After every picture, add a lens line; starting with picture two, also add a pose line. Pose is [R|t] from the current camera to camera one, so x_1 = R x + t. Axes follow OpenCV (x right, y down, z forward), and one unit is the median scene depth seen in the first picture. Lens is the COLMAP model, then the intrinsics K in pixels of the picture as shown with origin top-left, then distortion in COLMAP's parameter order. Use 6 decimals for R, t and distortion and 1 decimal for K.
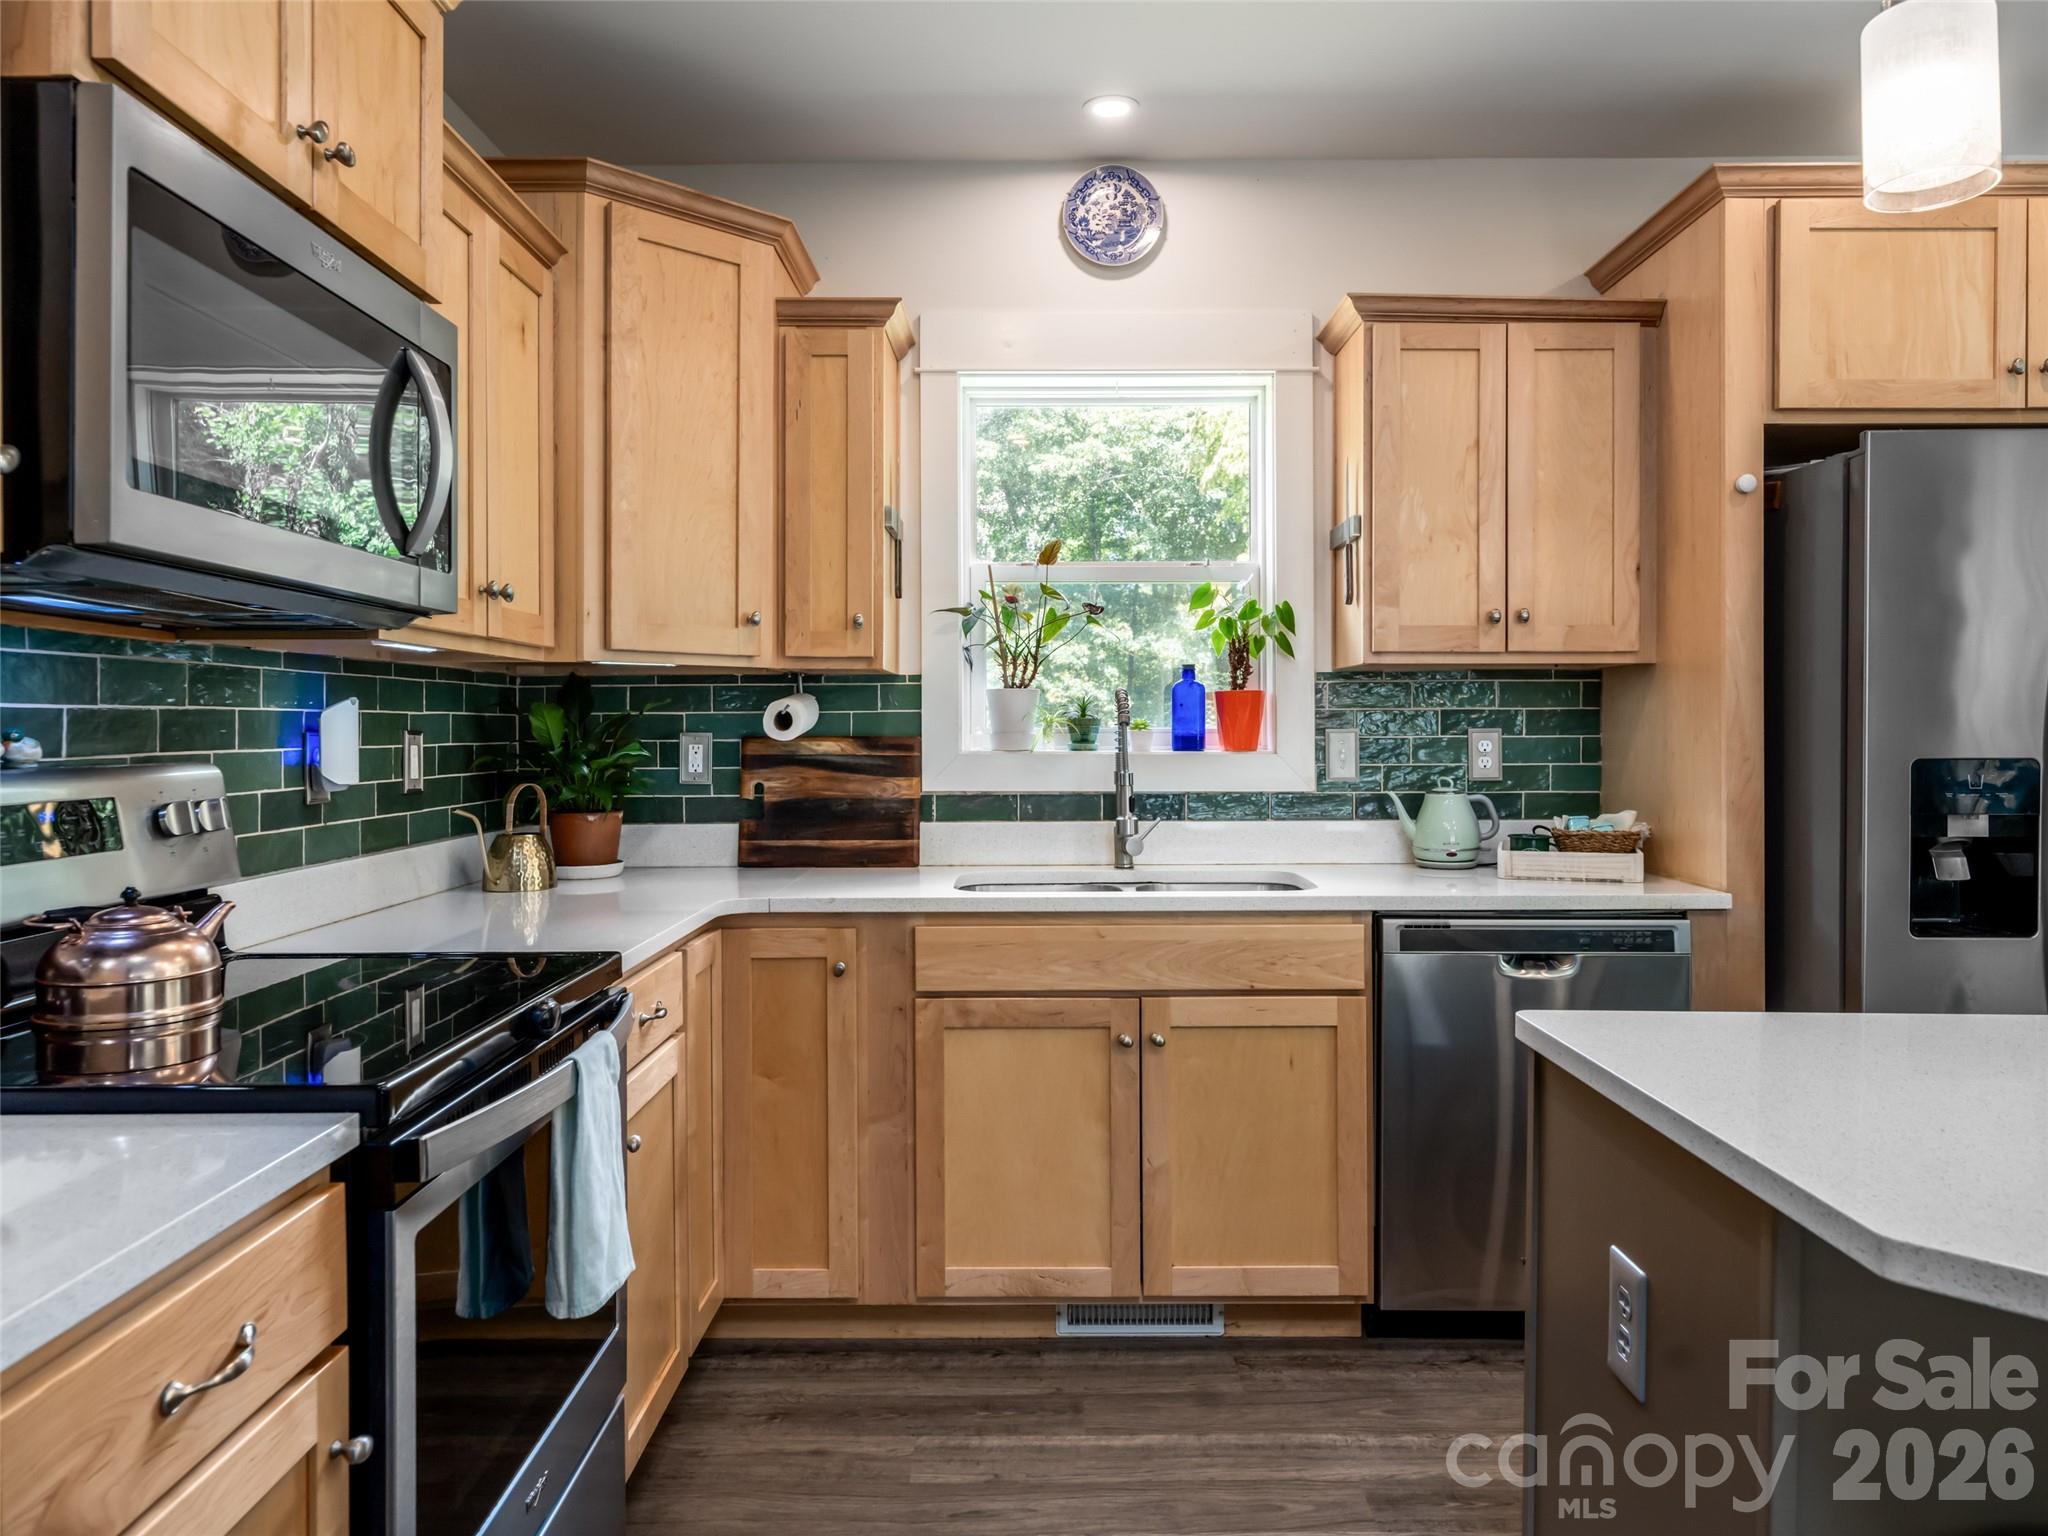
lens RADIAL K [[1419.4, 0, 1022.2], [0, 1419.4, 724.3], [0, 0, 1]] dist [-0.000407, -0.003731]
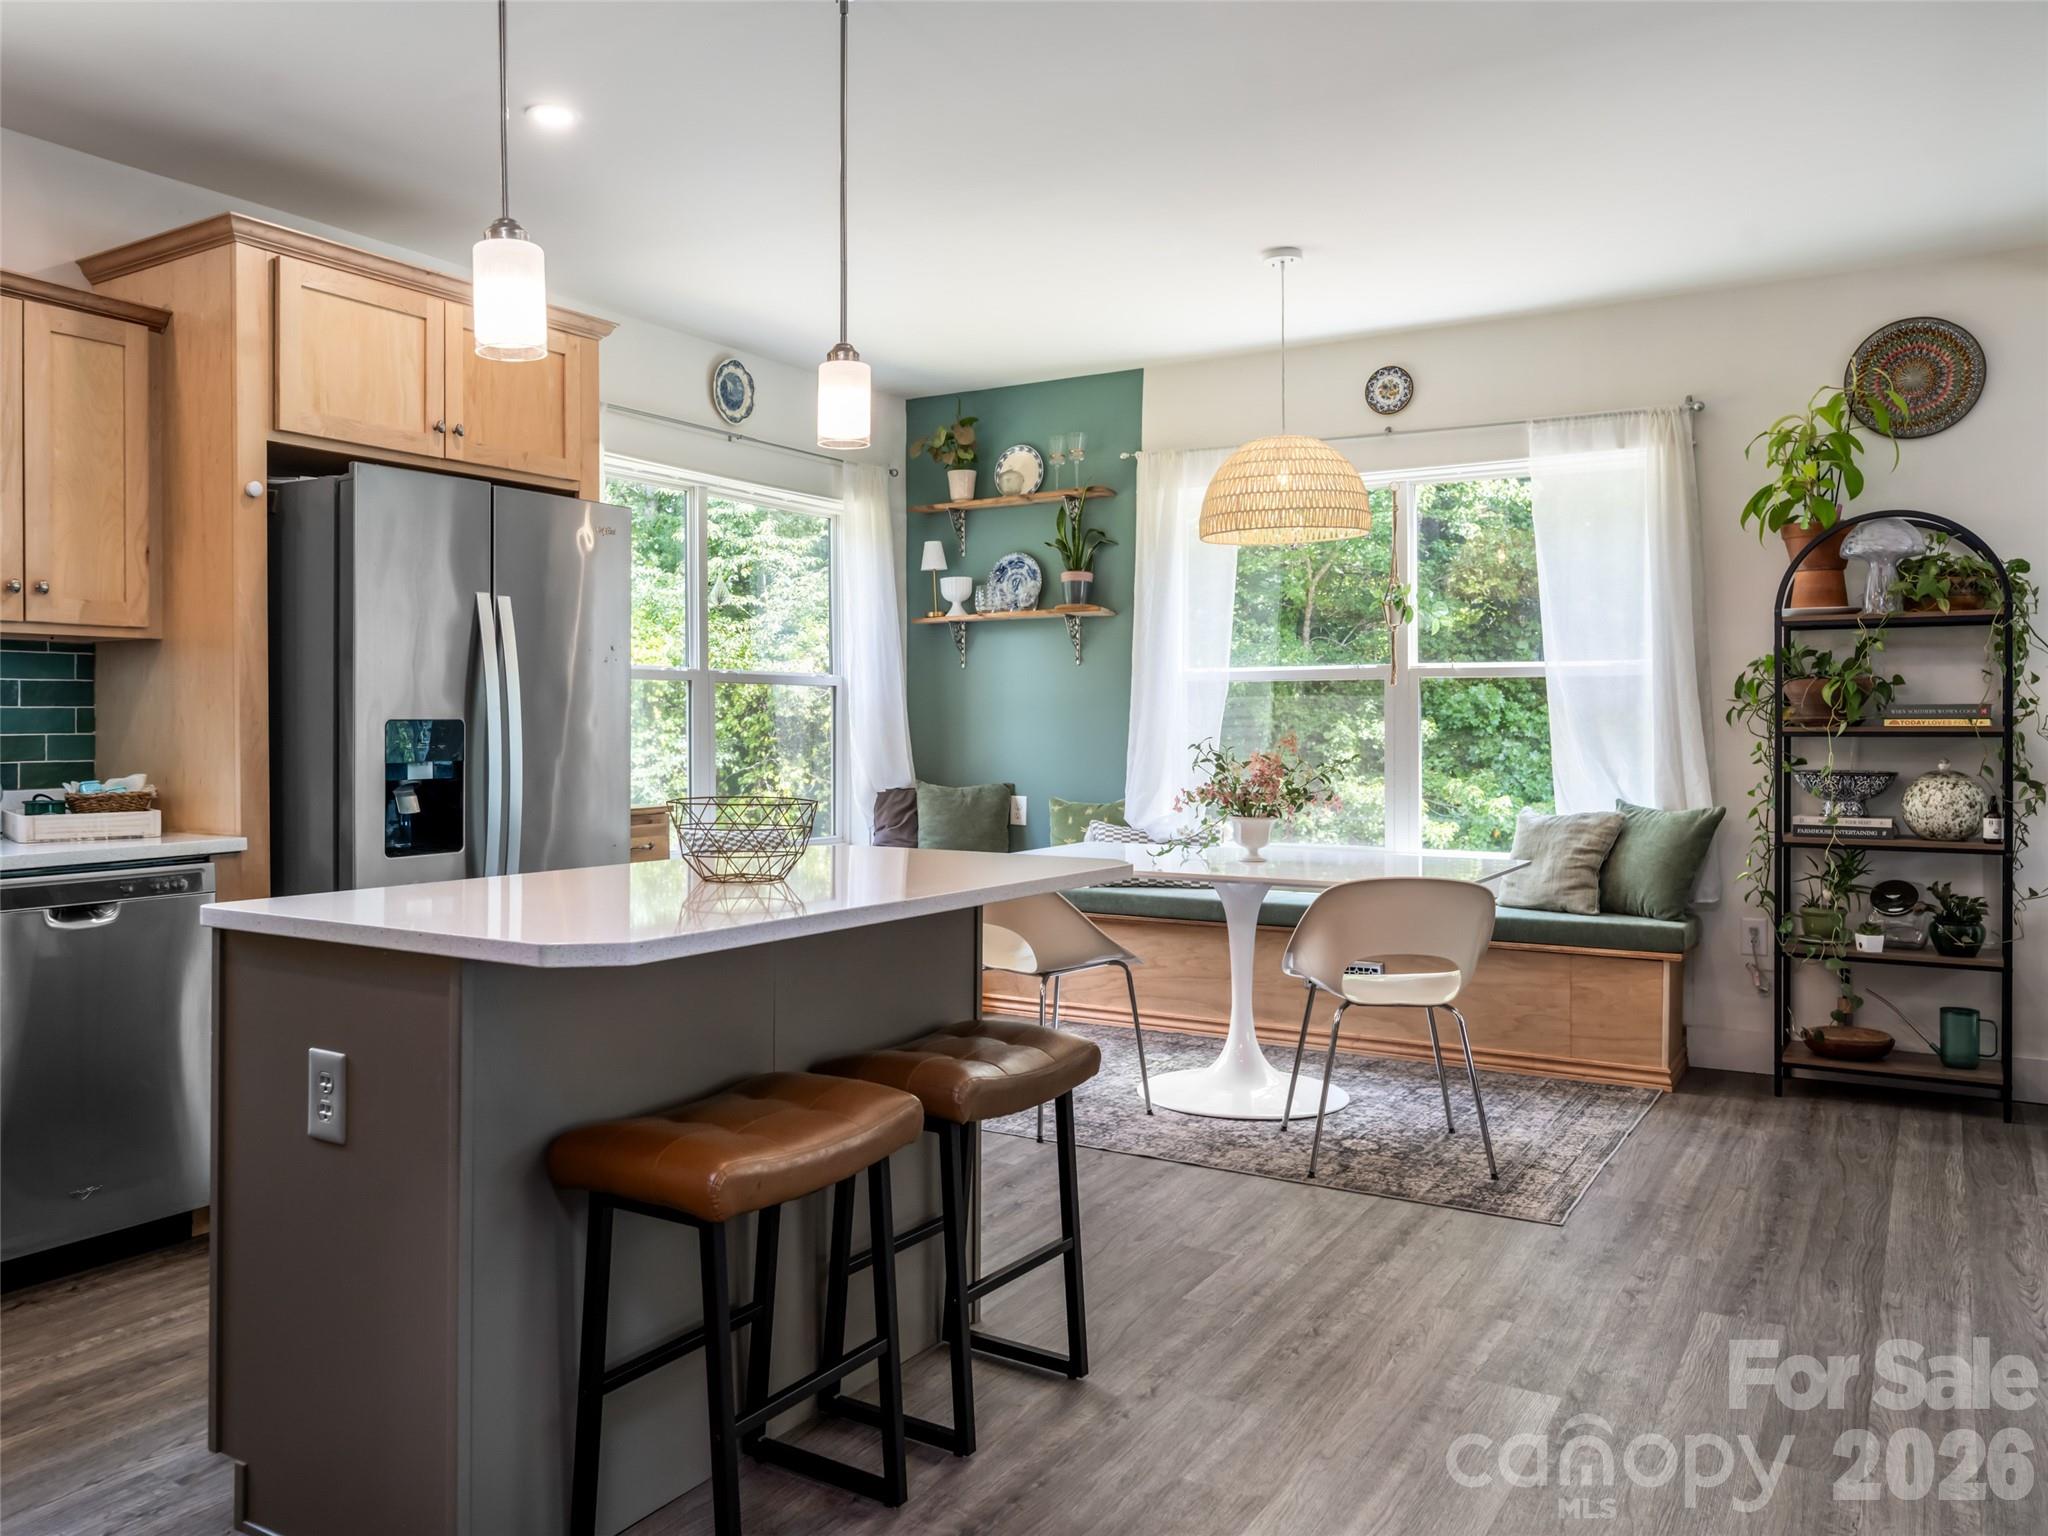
lens RADIAL K [[1661.4, 0, 1024.0], [0, 1661.4, 768.0], [0, 0, 1]] dist [-0.002017, -0.000544]
pose [[0.486756, -0.021684, 0.873269, -0.362728], [0.006329, 0.999753, 0.021298, 0.034518], [-0.873515, -0.004840, 0.486773, -0.216978]]
